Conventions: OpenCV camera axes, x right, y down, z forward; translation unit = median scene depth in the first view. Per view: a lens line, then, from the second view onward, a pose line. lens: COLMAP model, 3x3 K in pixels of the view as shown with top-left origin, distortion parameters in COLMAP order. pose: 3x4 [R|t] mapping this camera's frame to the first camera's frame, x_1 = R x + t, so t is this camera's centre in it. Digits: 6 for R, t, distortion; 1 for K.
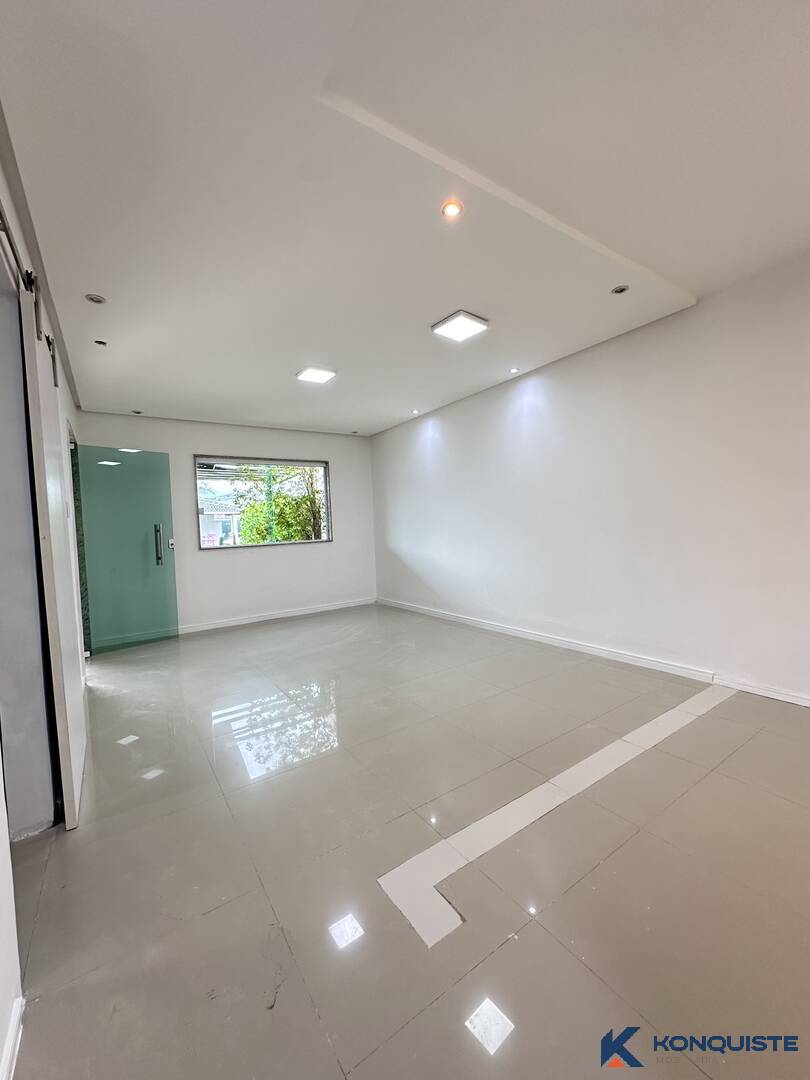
lens RADIAL K [[431.5, 0, 407.9], [0, 431.5, 544.1], [0, 0, 1]] dist [-0.000703, -0.000040]
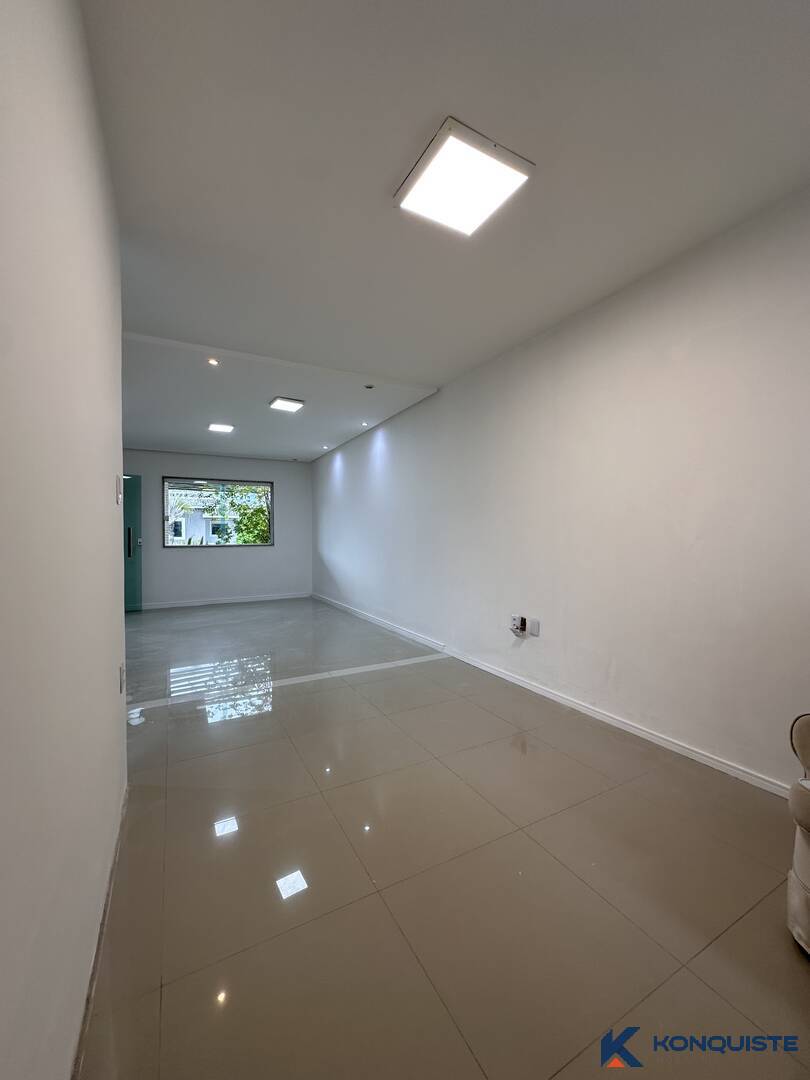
lens RADIAL K [[431.9, 0, 405.0], [0, 431.9, 540.0], [0, 0, 1]] dist [0.000529, 0.000066]
pose [[0.993874, 0.038652, -0.103542, 0.373206], [-0.041949, 0.998673, -0.029861, -0.000581], [0.102250, 0.034021, 0.994177, -0.237150]]
